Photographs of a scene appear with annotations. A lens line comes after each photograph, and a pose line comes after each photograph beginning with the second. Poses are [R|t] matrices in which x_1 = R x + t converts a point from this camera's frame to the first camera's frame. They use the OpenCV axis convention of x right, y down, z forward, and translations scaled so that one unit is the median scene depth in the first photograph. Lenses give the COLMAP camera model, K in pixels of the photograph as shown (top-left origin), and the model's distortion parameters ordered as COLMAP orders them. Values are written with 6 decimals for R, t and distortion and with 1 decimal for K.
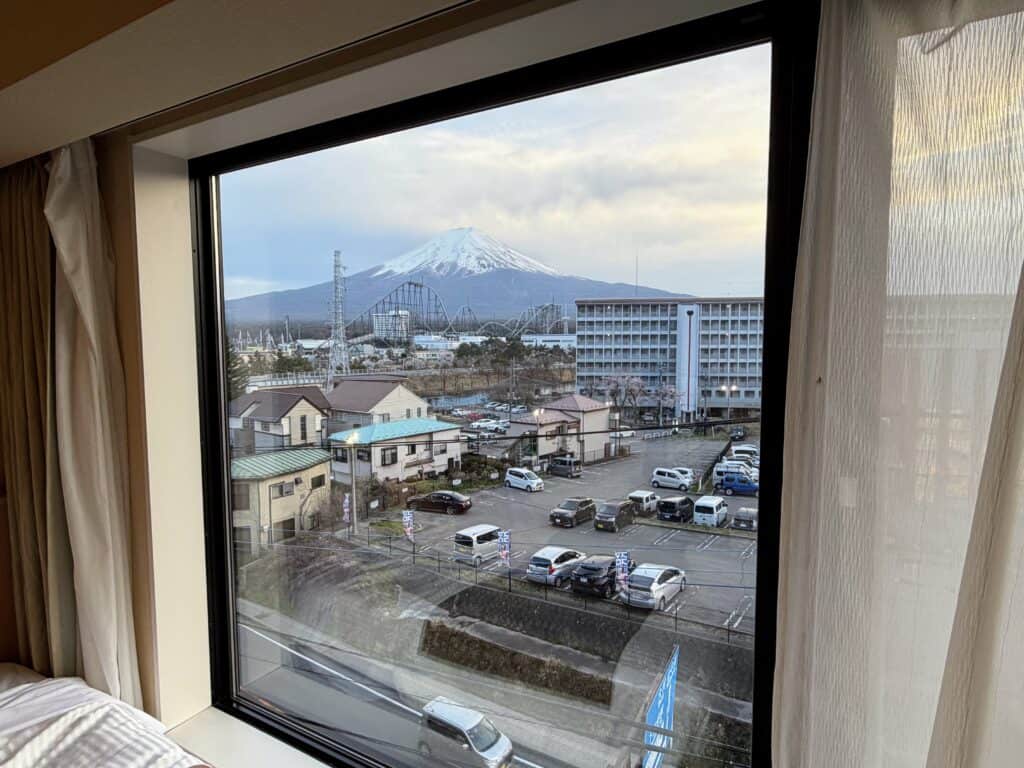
lens RADIAL K [[566.0, 0, 512.0], [0, 566.0, 384.0], [0, 0, 1]] dist [0.037956, 0.000100]
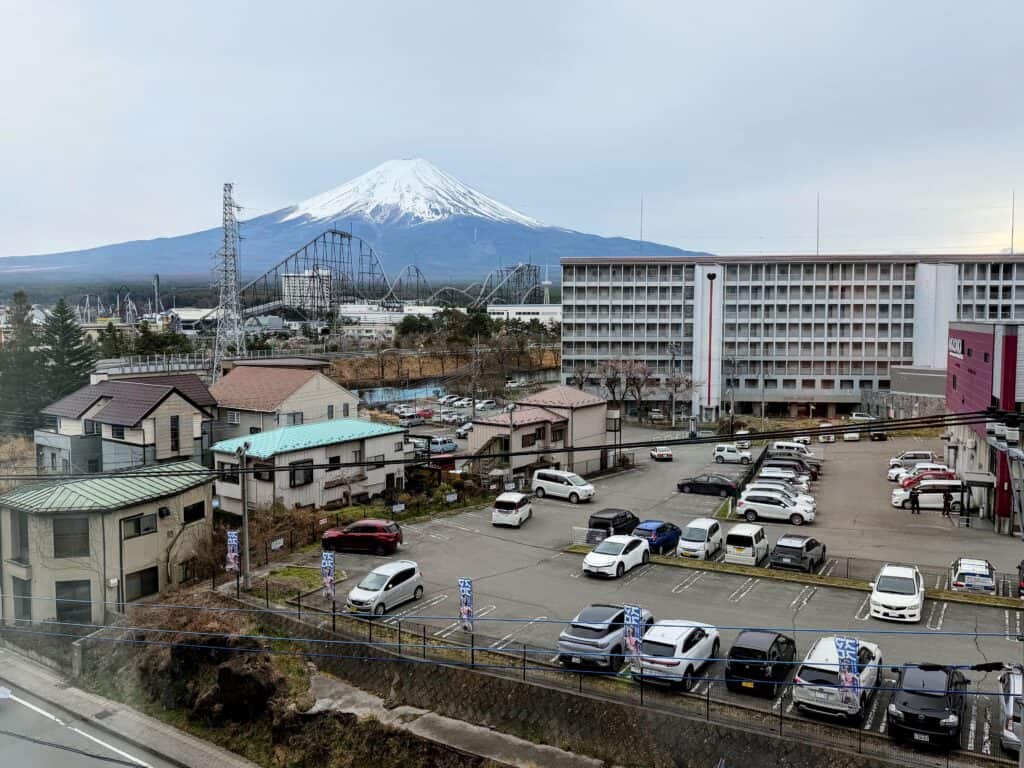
lens RADIAL K [[566.0, 0, 512.0], [0, 566.0, 384.0], [0, 0, 1]] dist [0.037956, 0.000100]
pose [[0.997868, -0.002179, 0.065232, -0.000333], [0.000305, 0.999588, 0.028715, -0.003929], [-0.065268, -0.028633, 0.997457, 0.263703]]
